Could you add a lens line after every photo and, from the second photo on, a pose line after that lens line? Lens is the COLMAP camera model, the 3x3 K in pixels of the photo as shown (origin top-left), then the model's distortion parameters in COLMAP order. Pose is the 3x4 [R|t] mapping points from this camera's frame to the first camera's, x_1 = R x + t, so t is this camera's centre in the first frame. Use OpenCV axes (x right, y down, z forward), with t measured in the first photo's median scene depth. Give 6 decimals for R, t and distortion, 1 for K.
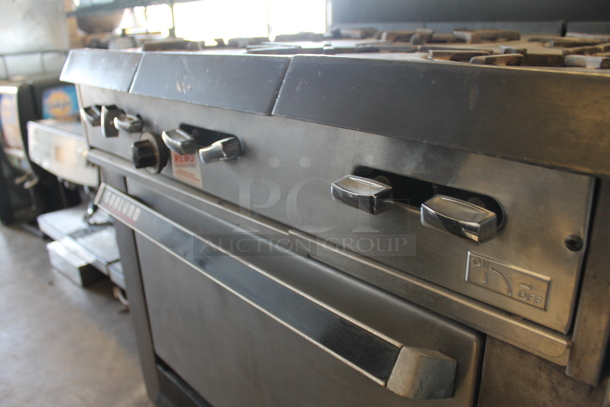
lens RADIAL K [[510.0, 0, 305.0], [0, 510.0, 203.5], [0, 0, 1]] dist [-0.156244, 0.002827]
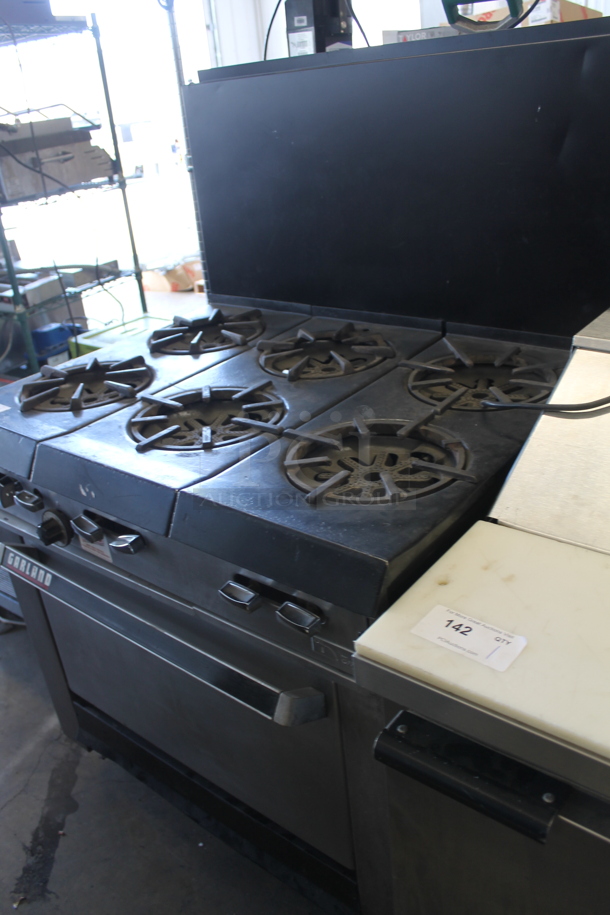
lens RADIAL K [[764.9, 0, 305.0], [0, 764.9, 457.5], [0, 0, 1]] dist [-0.156244, 0.002827]
pose [[0.985351, -0.119470, 0.121701, 0.047186], [0.107322, 0.988986, 0.101926, -0.380628], [-0.132538, -0.087372, 0.987319, -0.704111]]
